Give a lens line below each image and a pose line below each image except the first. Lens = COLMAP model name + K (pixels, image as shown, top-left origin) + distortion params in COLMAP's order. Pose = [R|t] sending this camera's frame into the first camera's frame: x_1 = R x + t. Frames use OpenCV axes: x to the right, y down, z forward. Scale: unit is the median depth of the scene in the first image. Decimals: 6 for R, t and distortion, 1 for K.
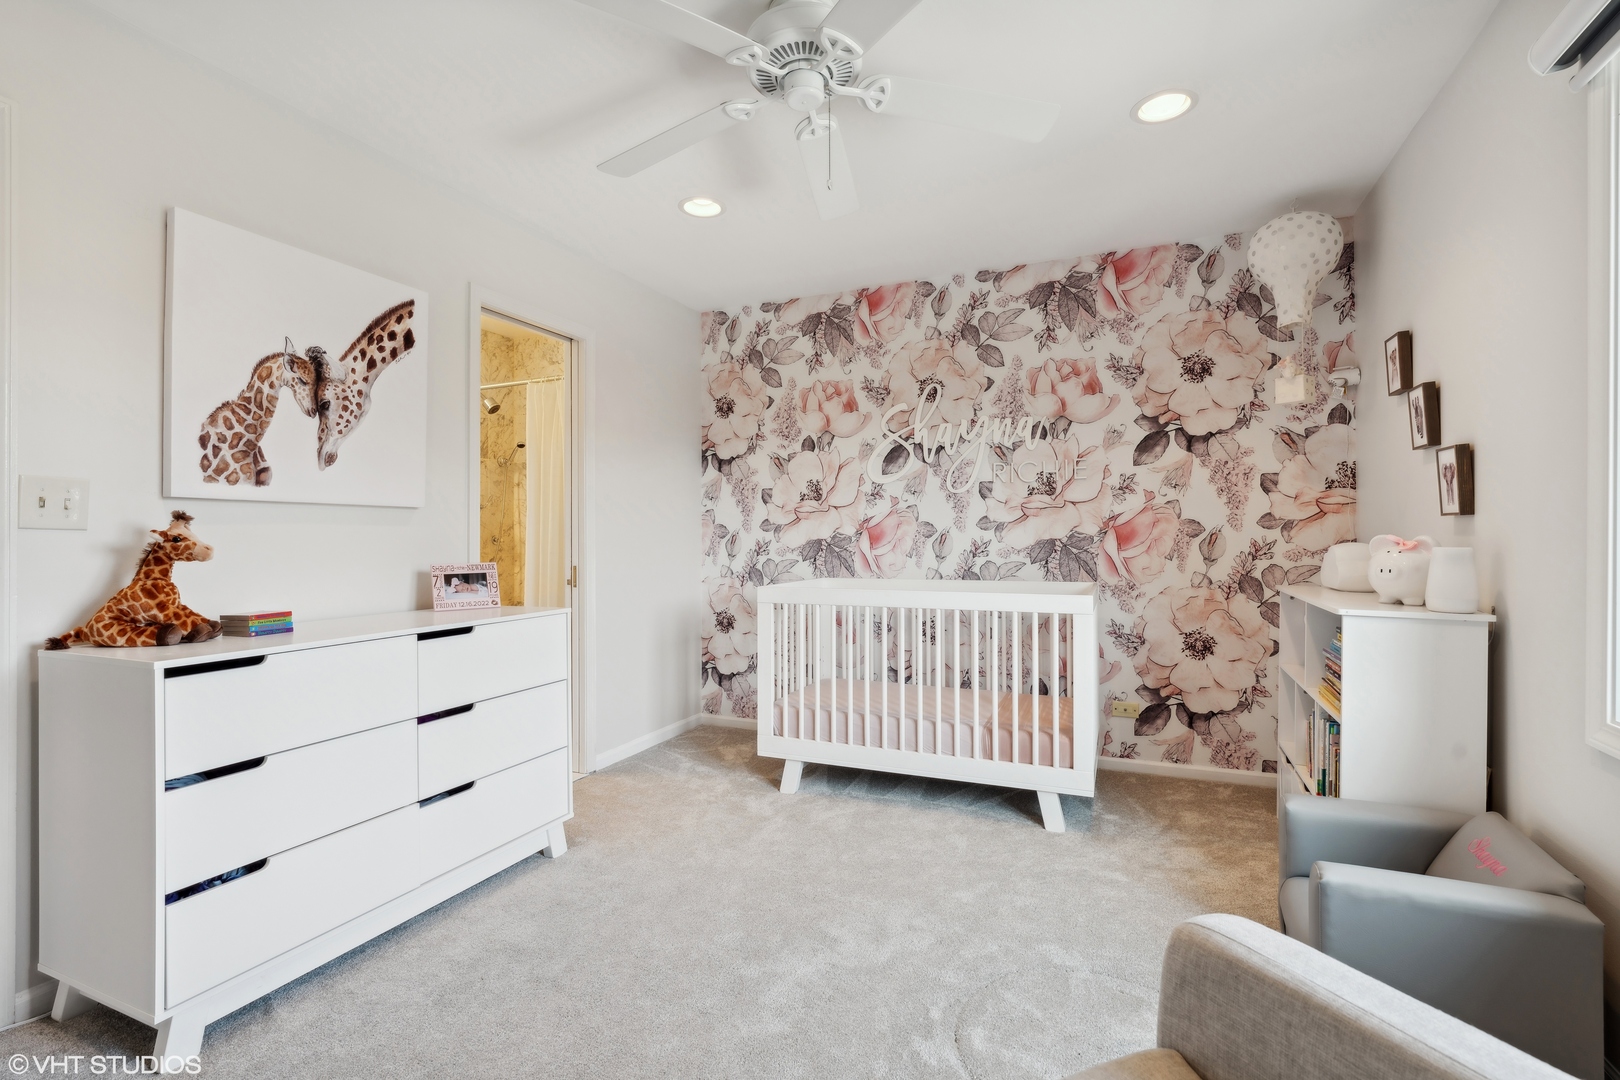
lens RADIAL K [[747.2, 0, 809.5], [0, 747.2, 531.7], [0, 0, 1]] dist [0.001890, 0.000233]
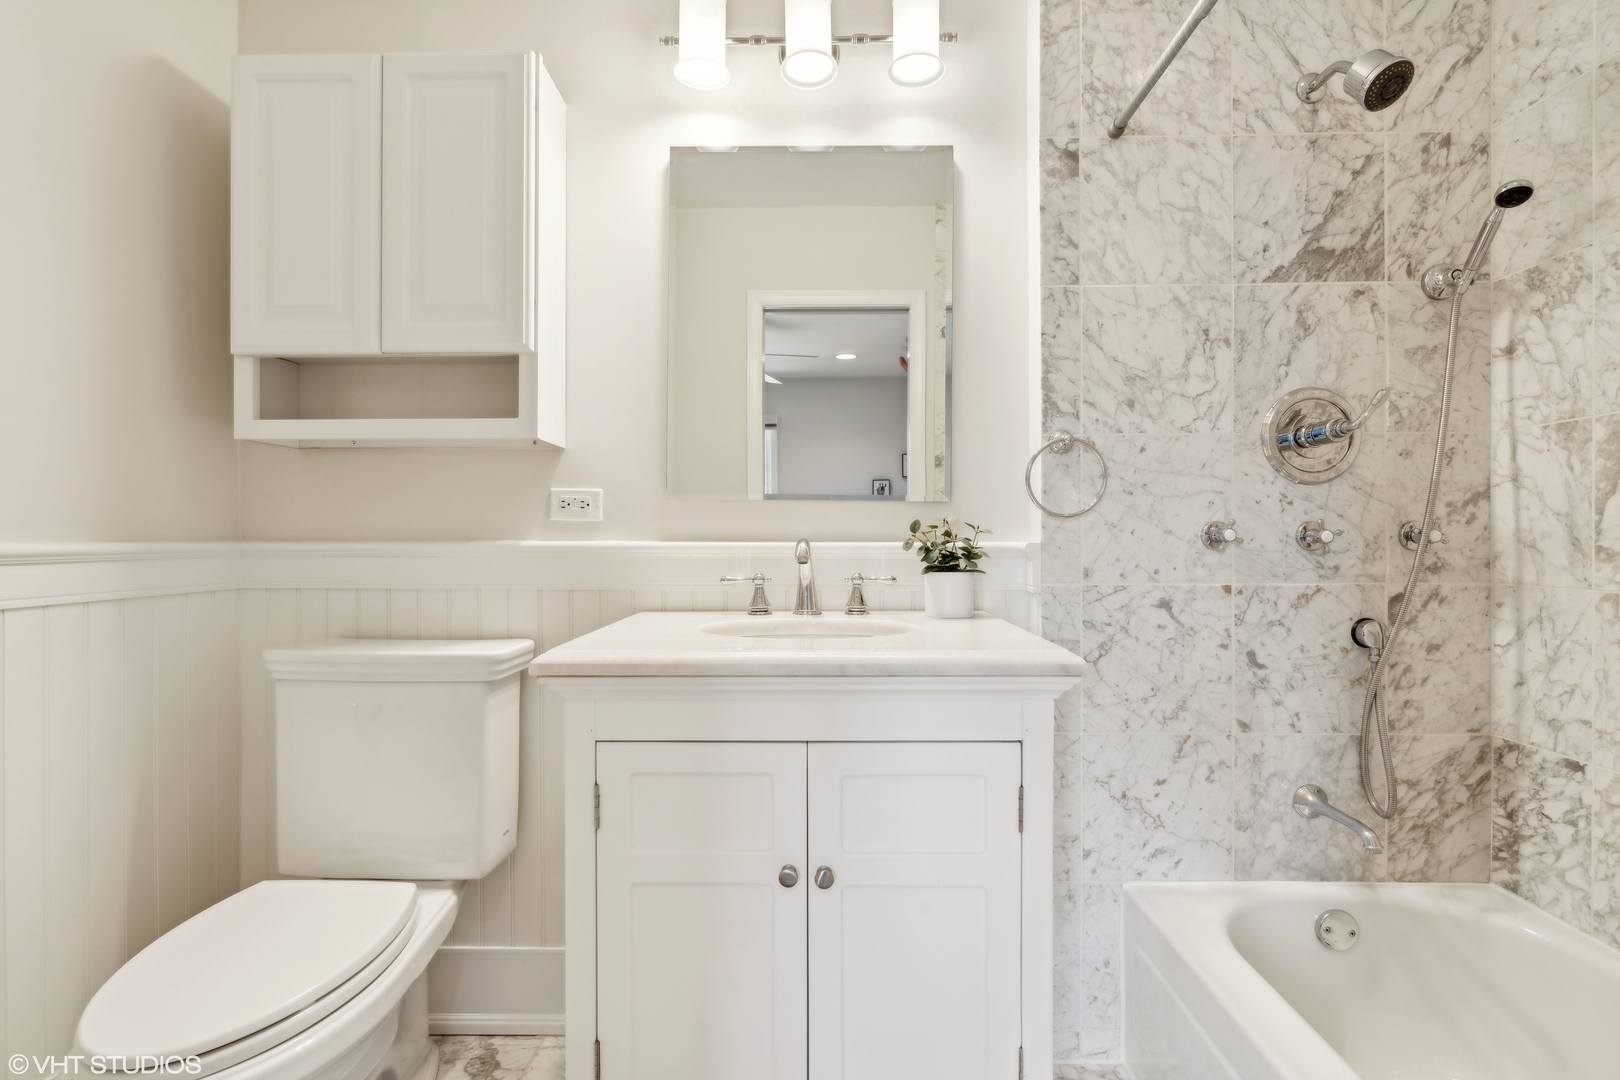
lens RADIAL K [[747.2, 0, 809.8], [0, 747.2, 537.4], [0, 0, 1]] dist [0.001890, 0.000233]
pose [[0.380030, 0.001201, -0.924973, -0.136504], [0.003544, 0.999990, 0.002755, 0.006027], [0.924967, -0.004325, 0.380022, 0.390452]]
